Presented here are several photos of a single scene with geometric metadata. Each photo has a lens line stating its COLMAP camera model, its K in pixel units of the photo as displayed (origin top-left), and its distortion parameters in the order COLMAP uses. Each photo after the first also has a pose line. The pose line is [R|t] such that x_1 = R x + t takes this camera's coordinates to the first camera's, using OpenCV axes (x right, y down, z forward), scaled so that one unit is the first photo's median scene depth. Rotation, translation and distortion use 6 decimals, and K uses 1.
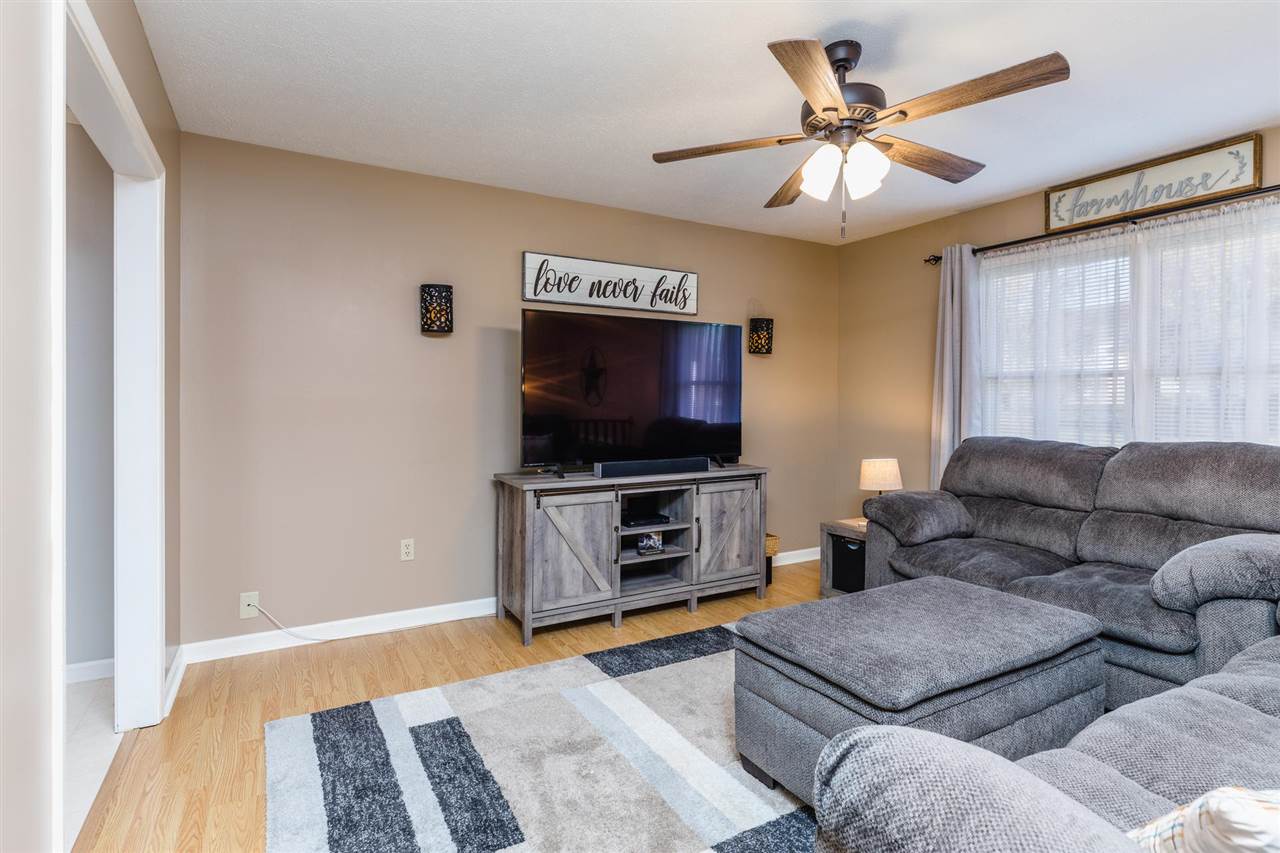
lens RADIAL K [[656.5, 0, 640.0], [0, 656.5, 426.5], [0, 0, 1]] dist [-0.003369, -0.001193]
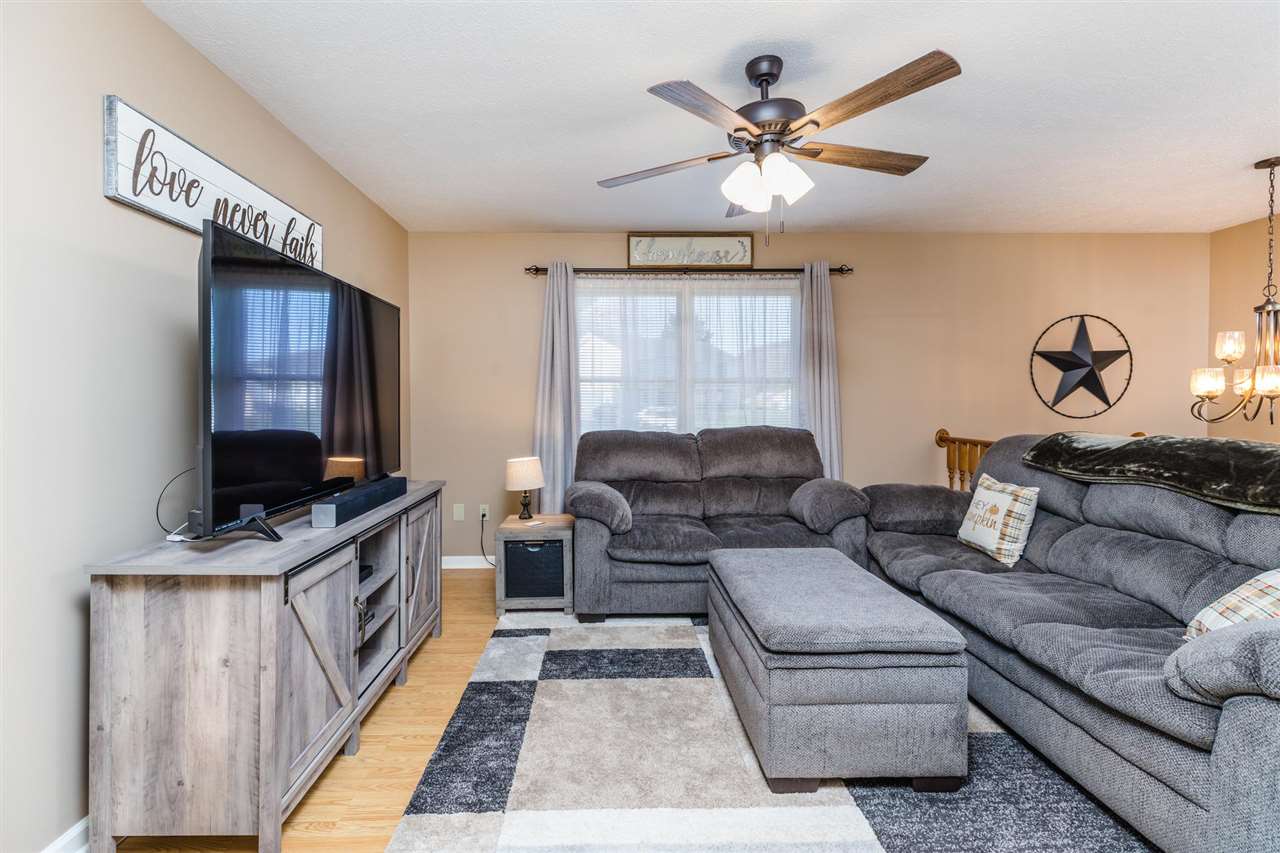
lens RADIAL K [[594.8, 0, 640.0], [0, 594.8, 426.5], [0, 0, 1]] dist [0.011869, -0.000170]
pose [[0.466706, -0.041920, 0.883419, -0.403476], [0.038792, 0.998885, 0.026905, -0.019822], [-0.883562, 0.021713, 0.467811, 0.459803]]
